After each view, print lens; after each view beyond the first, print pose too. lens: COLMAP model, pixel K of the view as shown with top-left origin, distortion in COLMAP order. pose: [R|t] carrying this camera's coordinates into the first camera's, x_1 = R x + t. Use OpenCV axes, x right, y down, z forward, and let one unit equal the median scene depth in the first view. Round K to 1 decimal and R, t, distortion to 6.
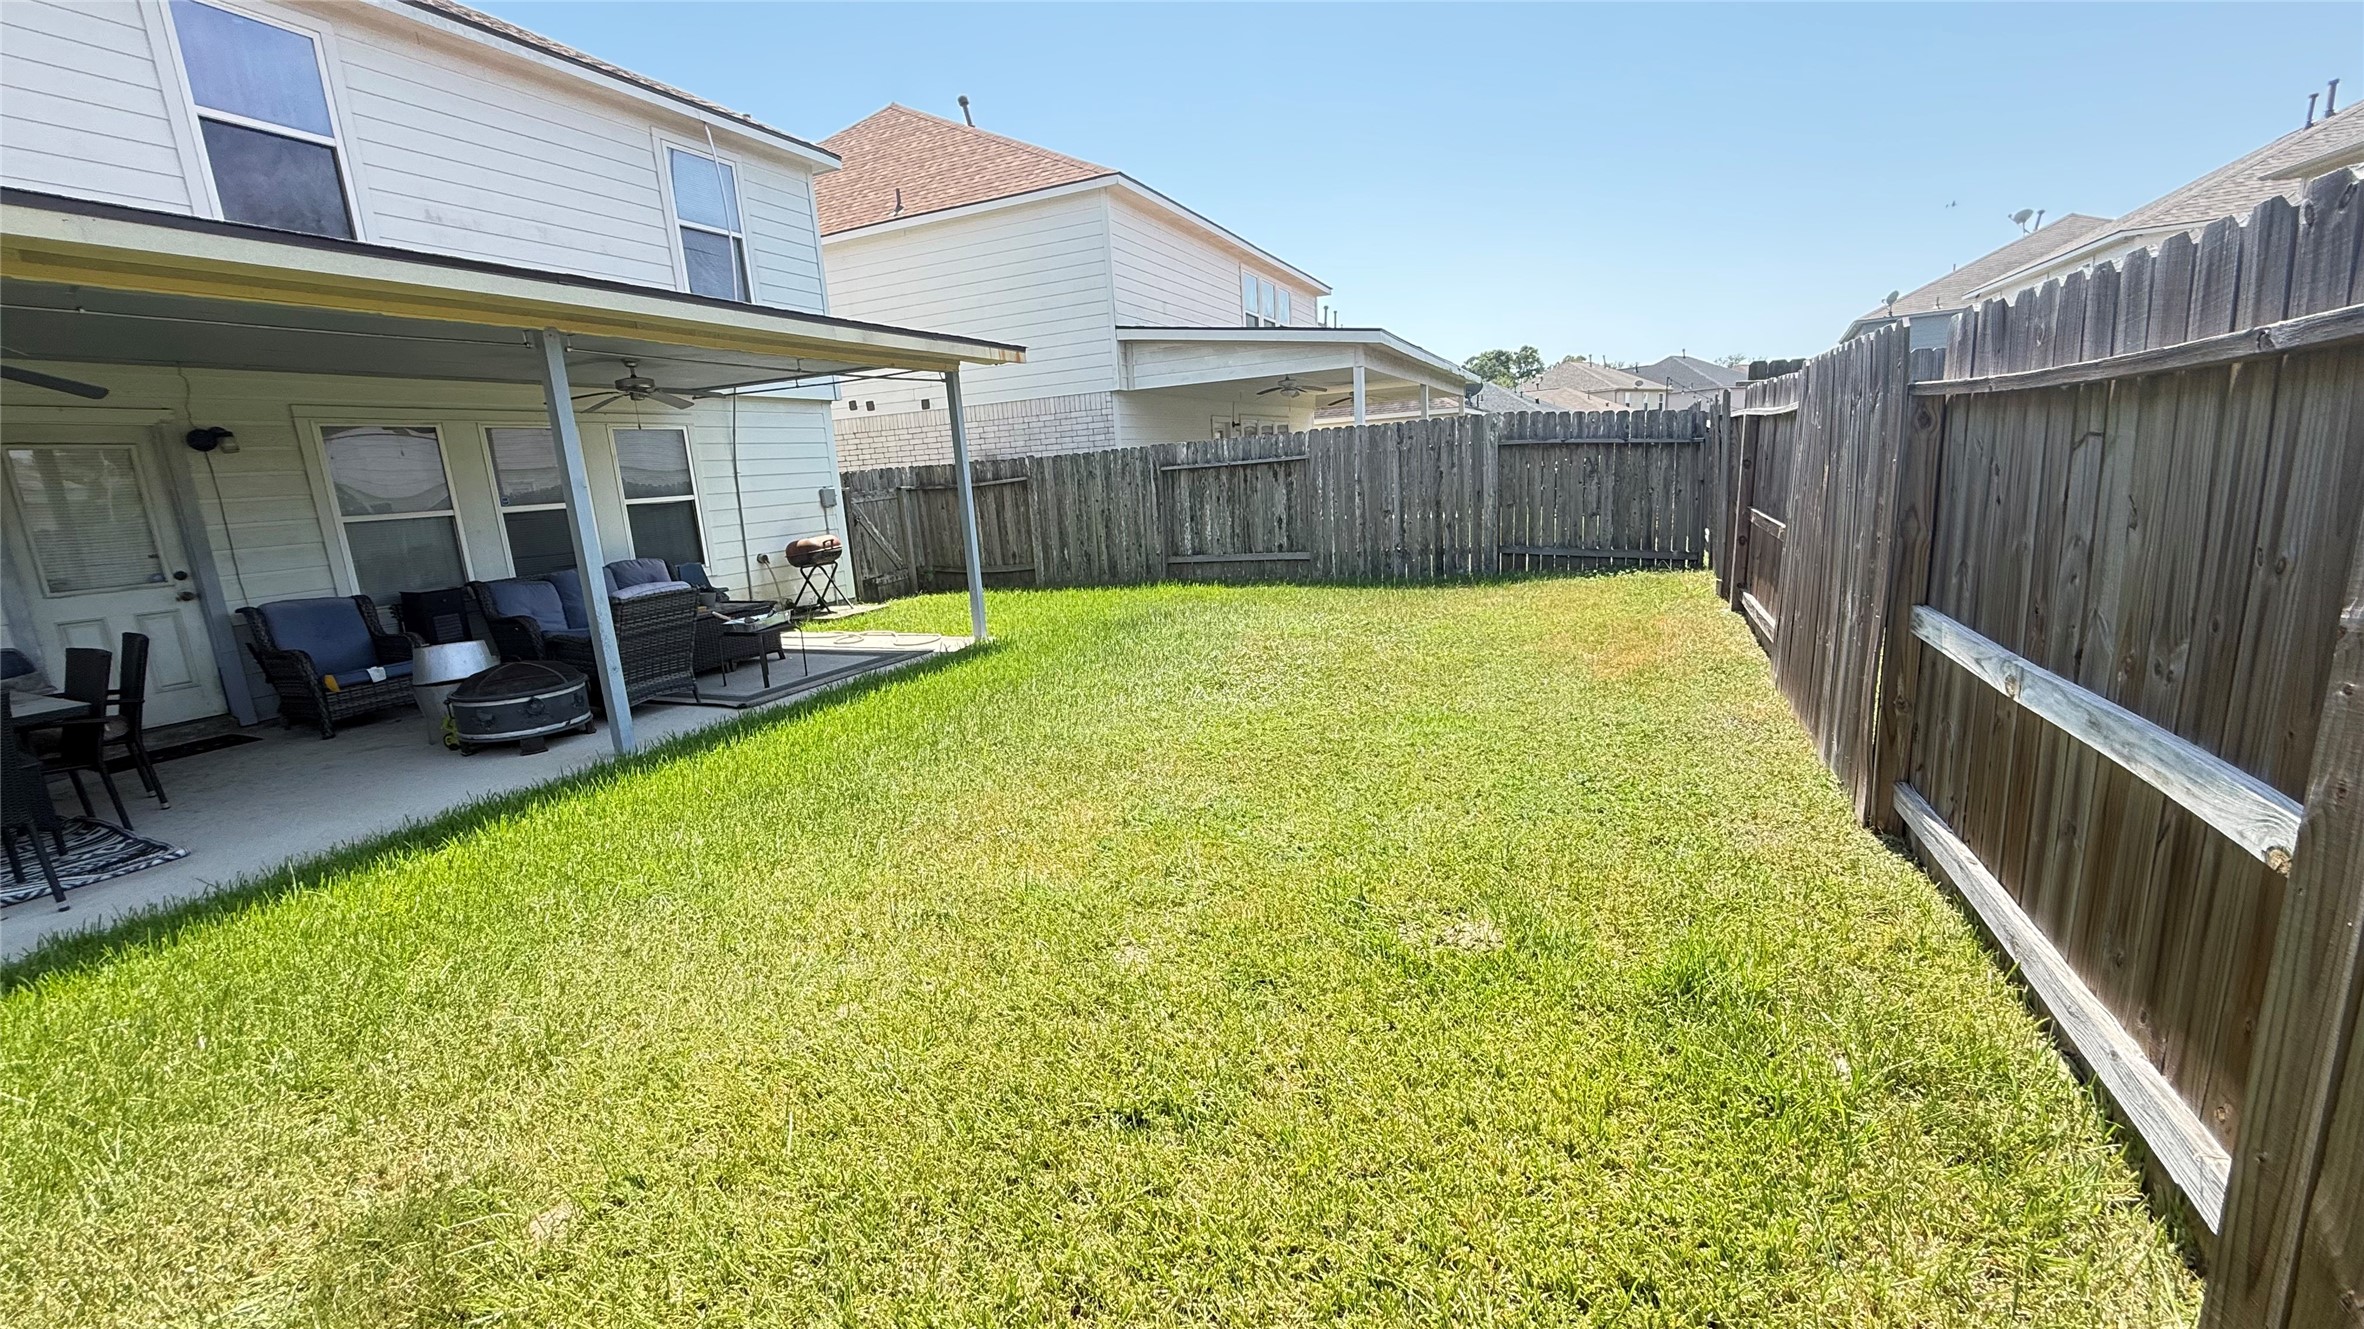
lens RADIAL K [[945.0, 0, 1181.0], [0, 945.0, 665.2], [0, 0, 1]] dist [0.002128, -0.001006]
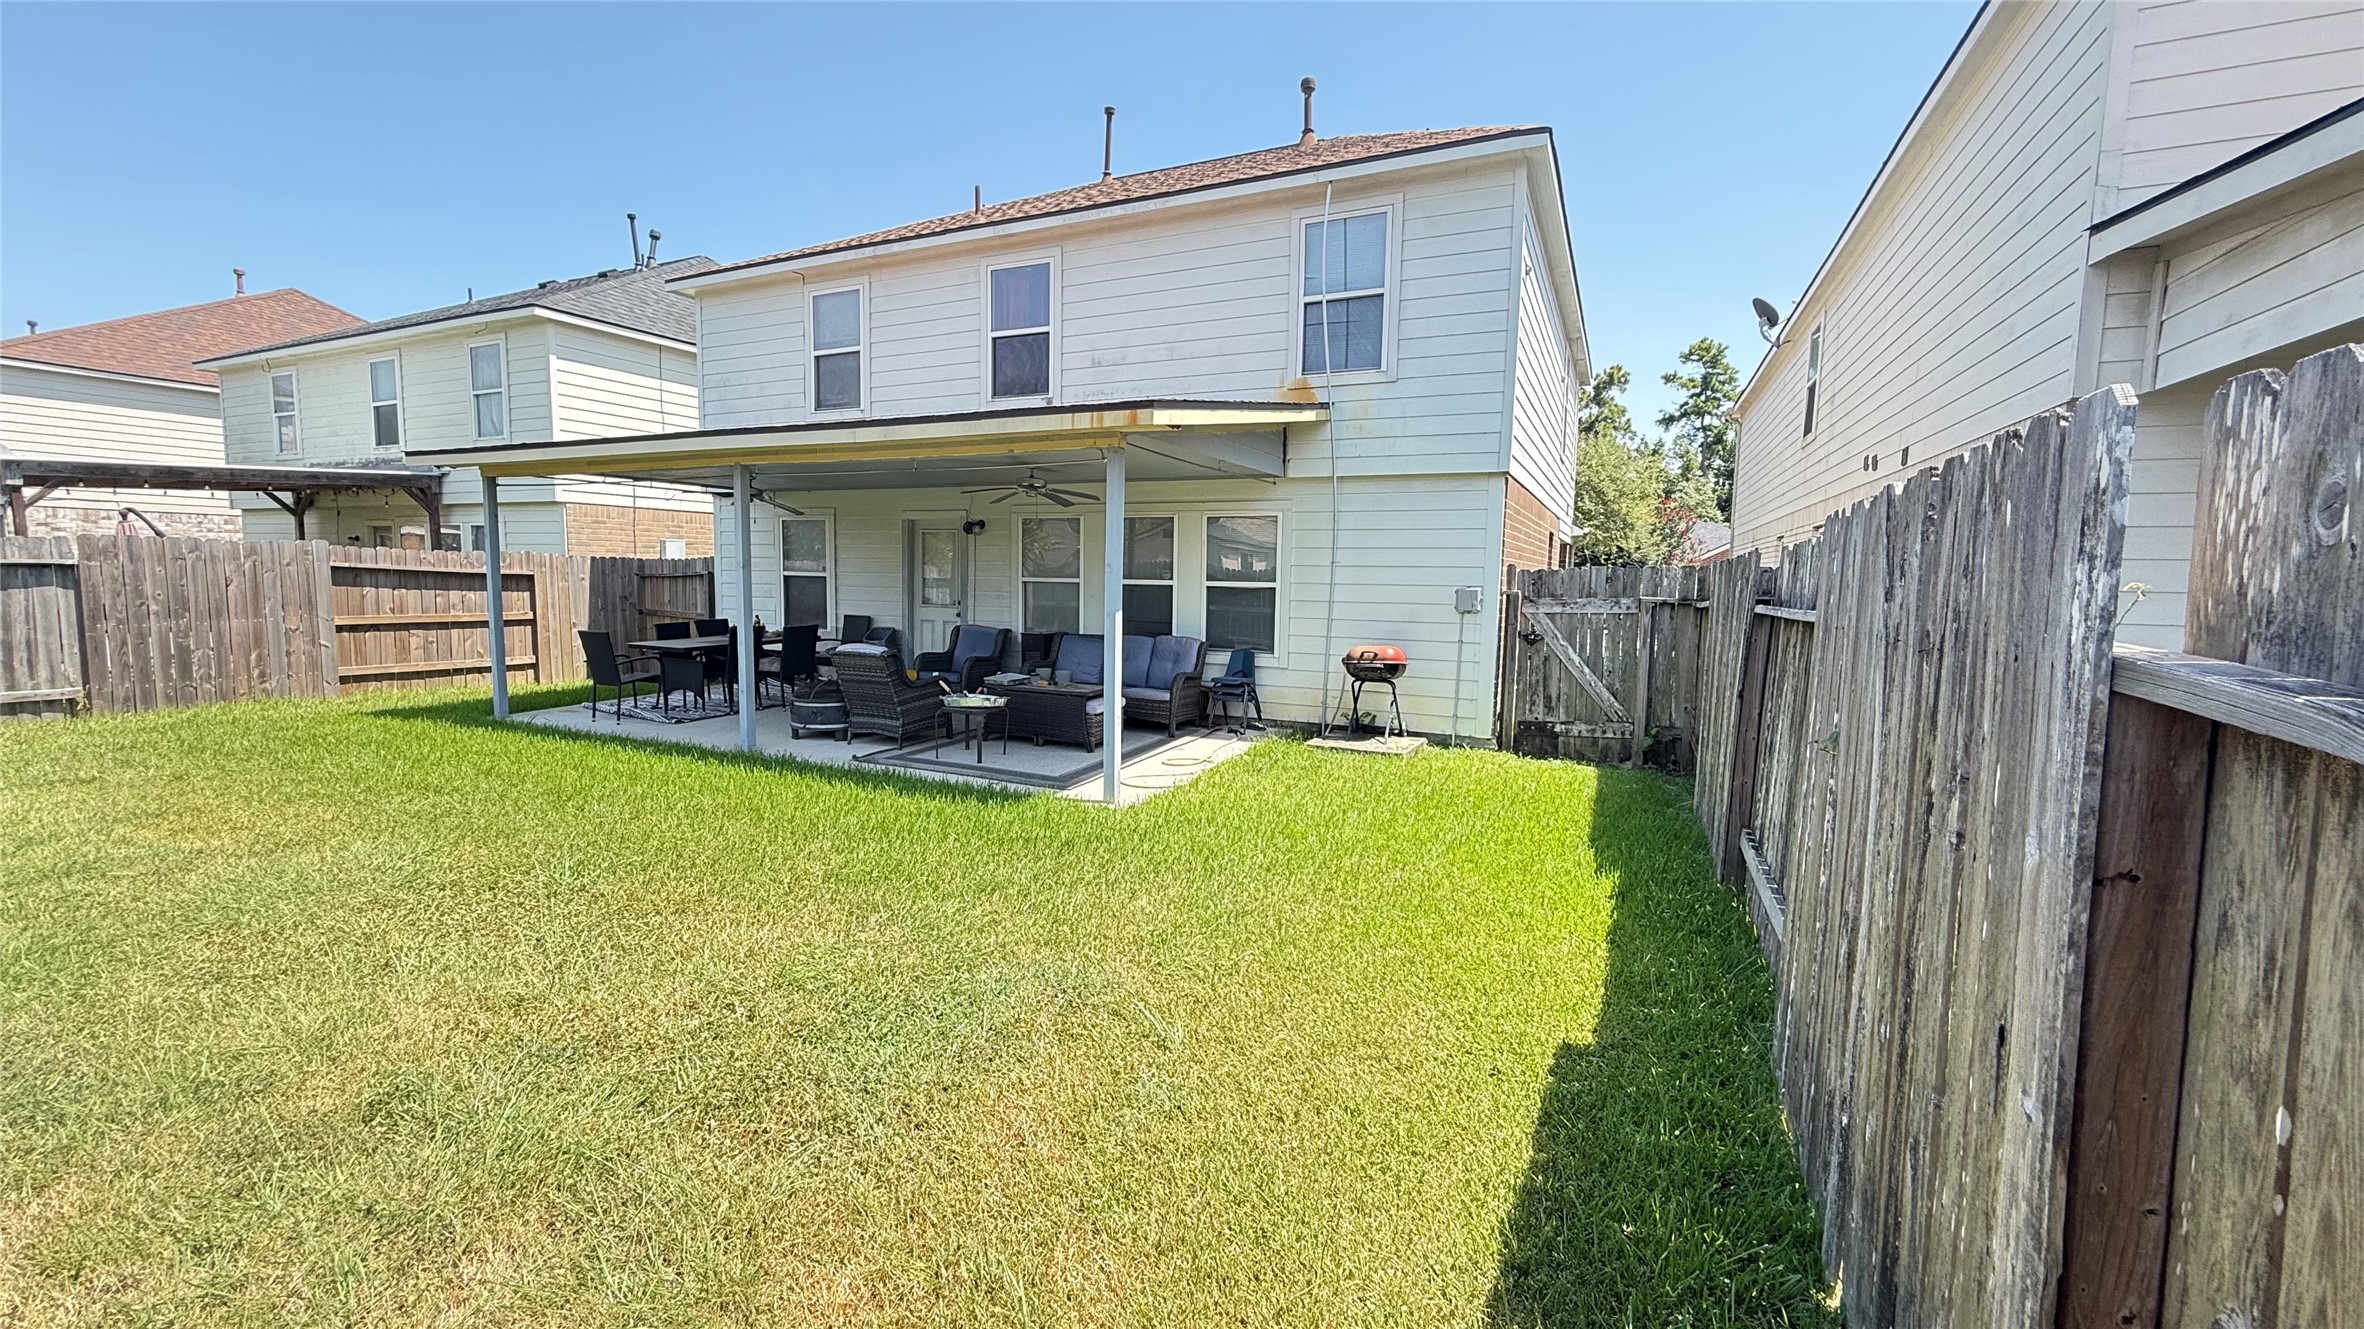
lens RADIAL K [[945.0, 0, 1185.6], [0, 945.0, 659.8], [0, 0, 1]] dist [0.002128, -0.001006]
pose [[-0.023087, 0.152612, -0.988016, 0.438587], [-0.220840, 0.963088, 0.153922, -0.227548], [0.975037, 0.221748, 0.011468, 0.900300]]
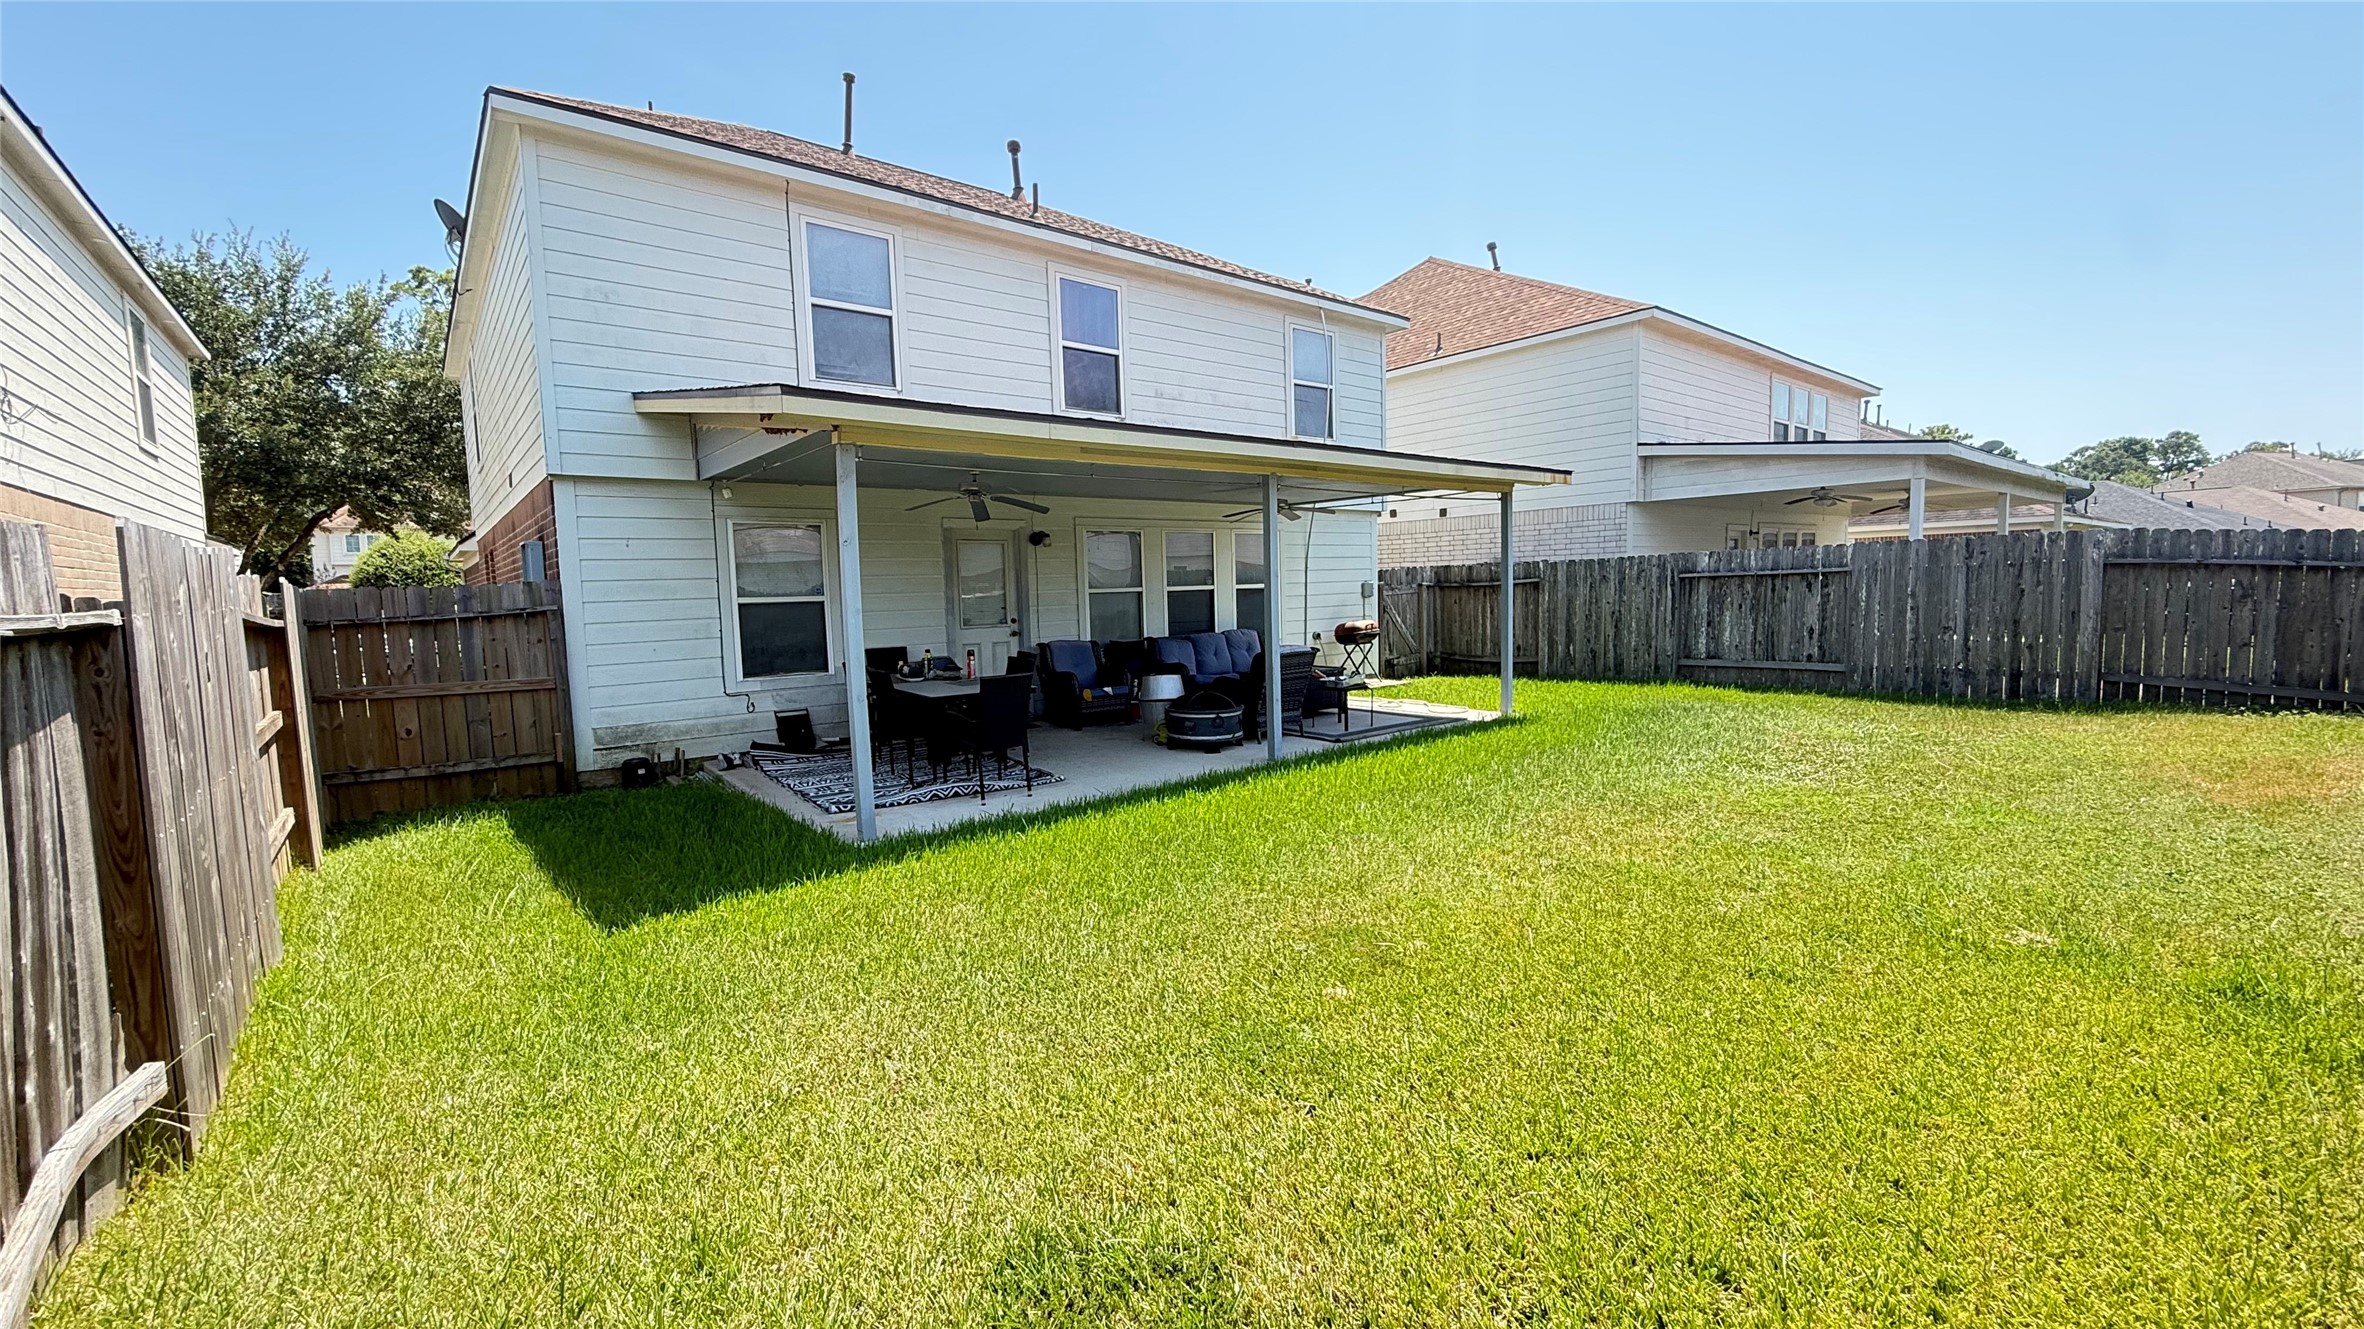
lens RADIAL K [[945.0, 0, 1177.6], [0, 945.0, 663.3], [0, 0, 1]] dist [0.002128, -0.001006]
pose [[0.892900, 0.076047, -0.443787, -0.053021], [-0.121153, 0.989861, -0.074138, 0.040694], [0.433649, 0.119964, 0.893060, -0.201106]]
